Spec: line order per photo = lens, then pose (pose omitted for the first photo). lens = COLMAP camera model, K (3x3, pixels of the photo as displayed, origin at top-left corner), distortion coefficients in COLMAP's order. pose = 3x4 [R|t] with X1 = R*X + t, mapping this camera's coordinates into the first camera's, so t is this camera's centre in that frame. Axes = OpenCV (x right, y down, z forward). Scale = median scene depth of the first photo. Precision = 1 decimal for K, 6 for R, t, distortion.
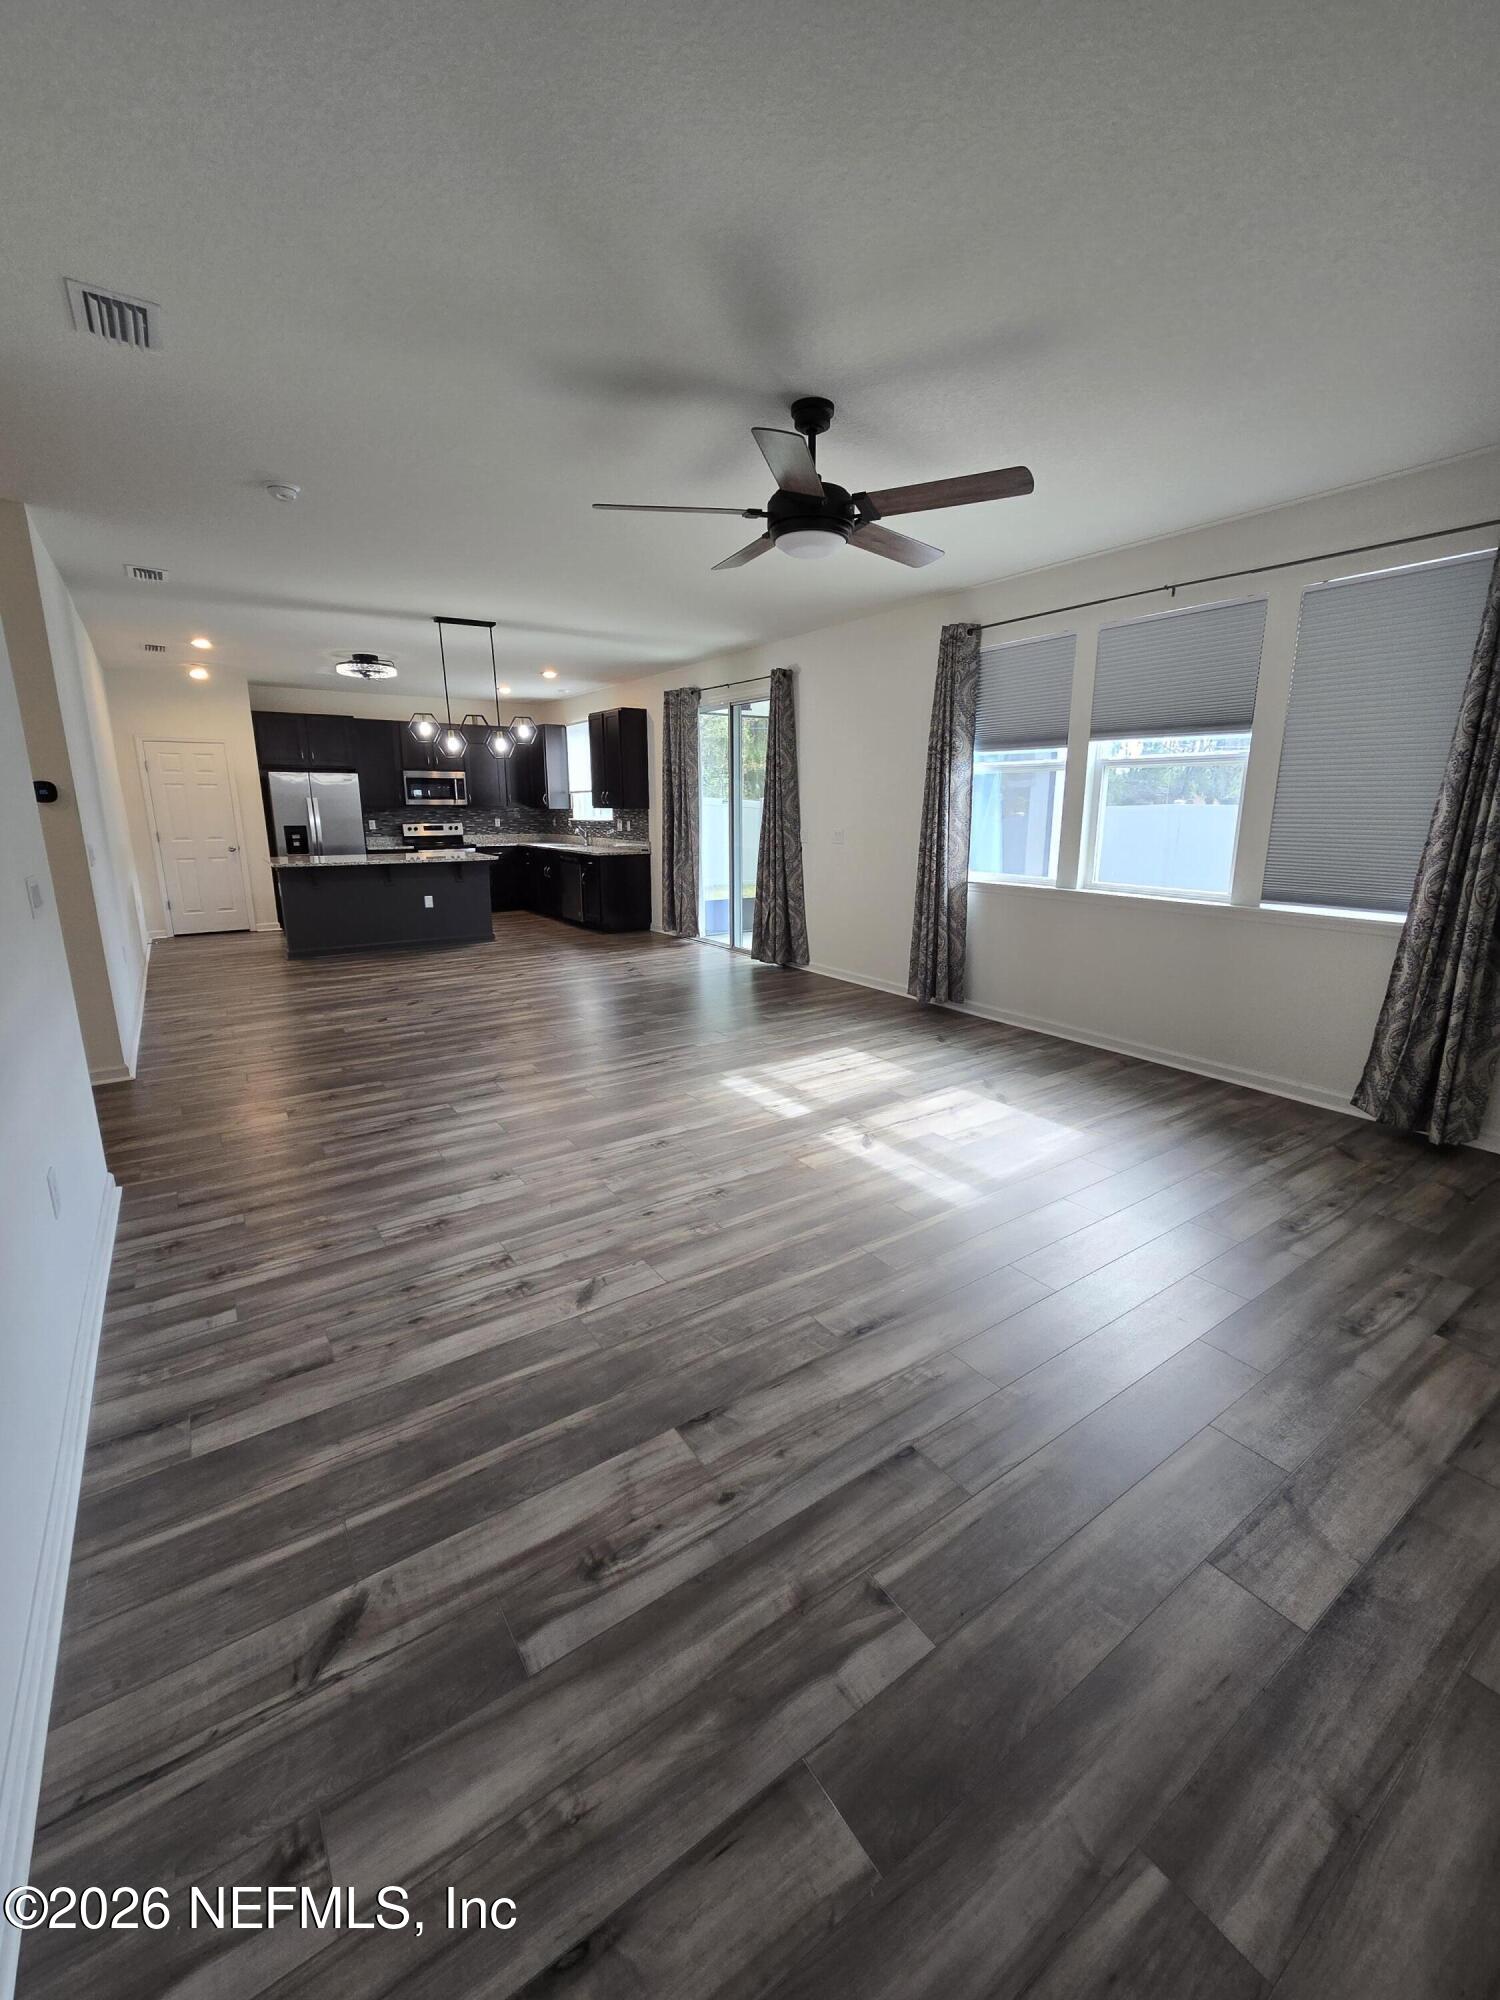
lens RADIAL K [[821.8, 0, 752.3], [0, 821.8, 995.7], [0, 0, 1]] dist [0.001749, 0.000602]
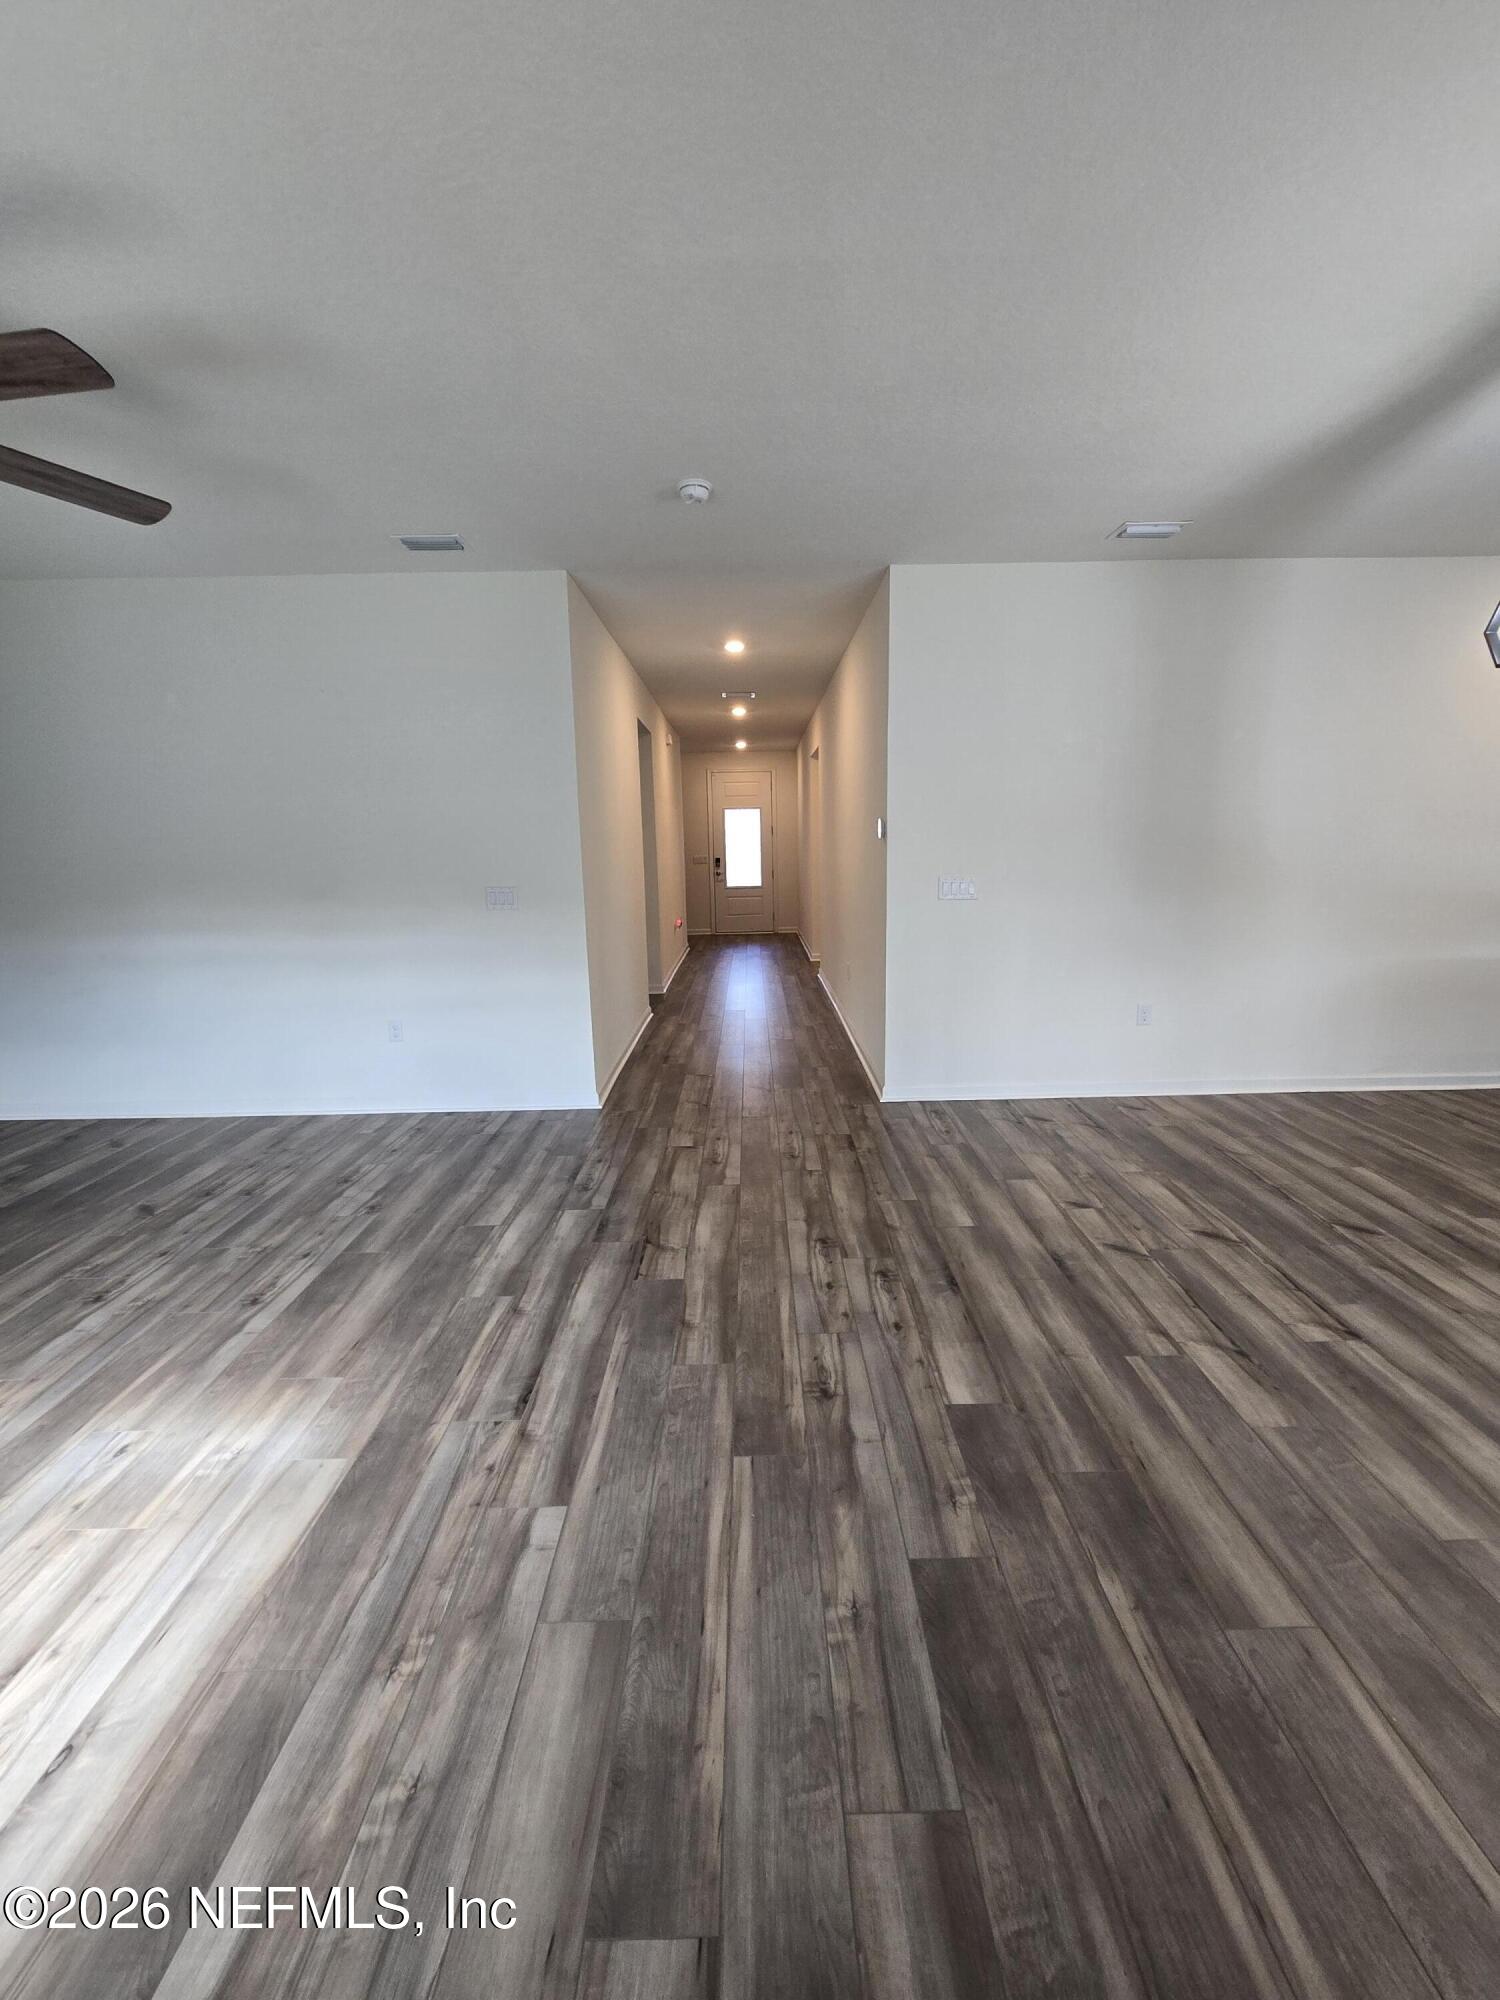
lens RADIAL K [[821.8, 0, 751.0], [0, 821.8, 987.9], [0, 0, 1]] dist [0.001749, 0.000602]
pose [[-0.561208, 0.153523, -0.813312, 0.185539], [-0.172130, 0.939513, 0.296119, -0.359283], [0.809578, 0.306180, -0.500836, 1.541121]]
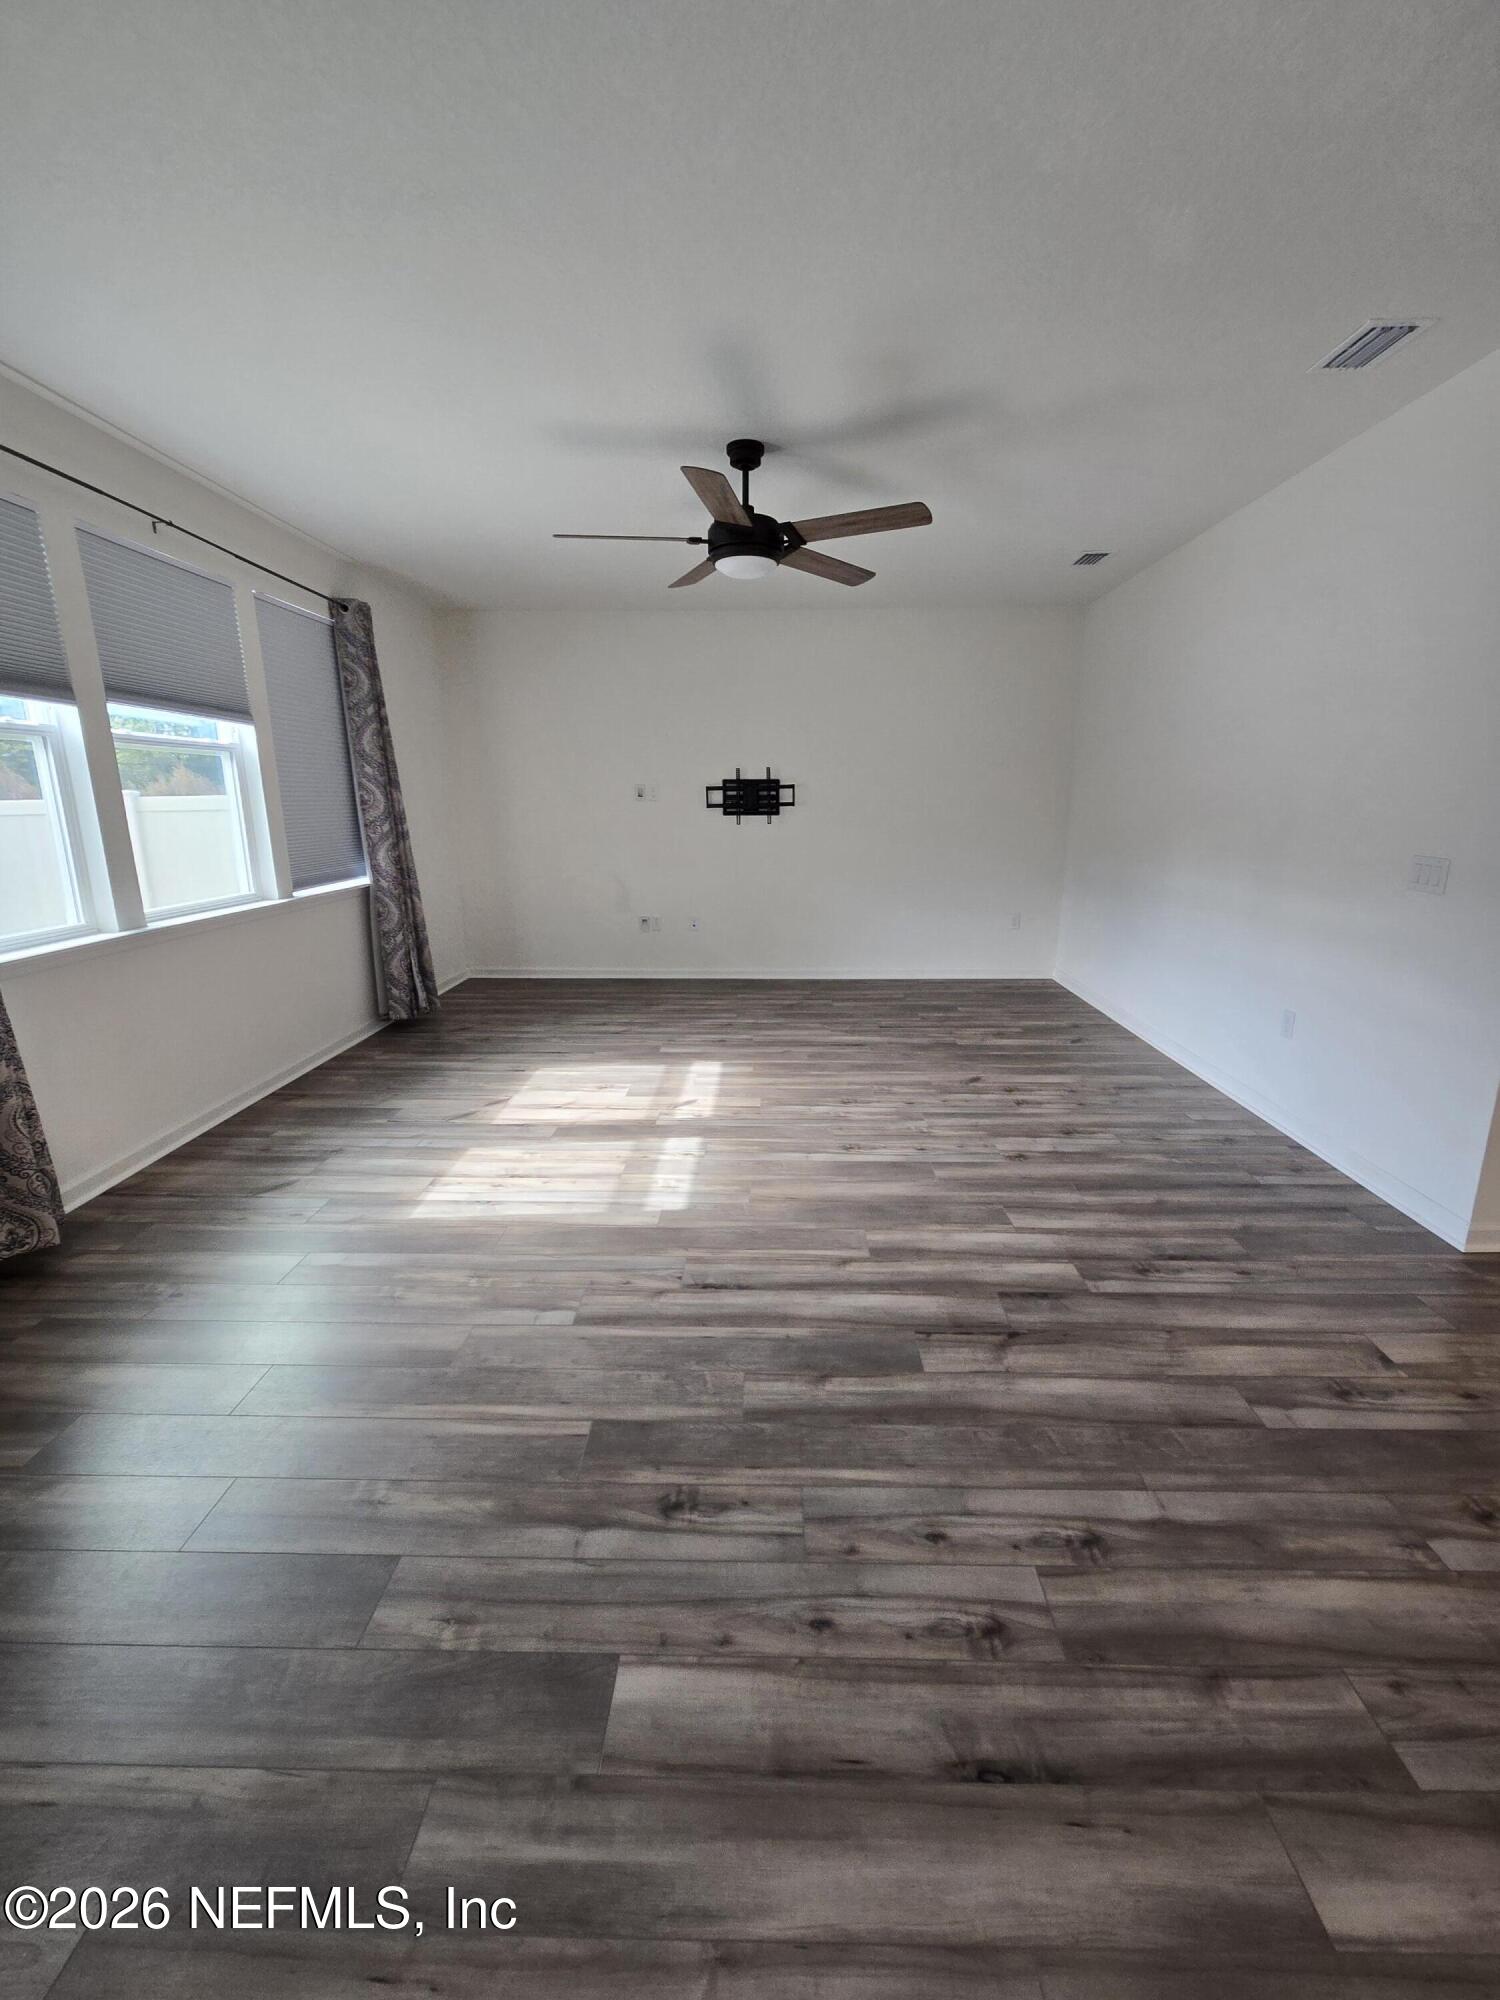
lens RADIAL K [[821.8, 0, 767.7], [0, 821.8, 996.5], [0, 0, 1]] dist [0.001749, 0.000602]
pose [[-0.816611, -0.134743, 0.561240, -0.513809], [0.134798, 0.900959, 0.412436, -0.365398], [-0.561227, 0.412453, -0.717570, 1.561643]]
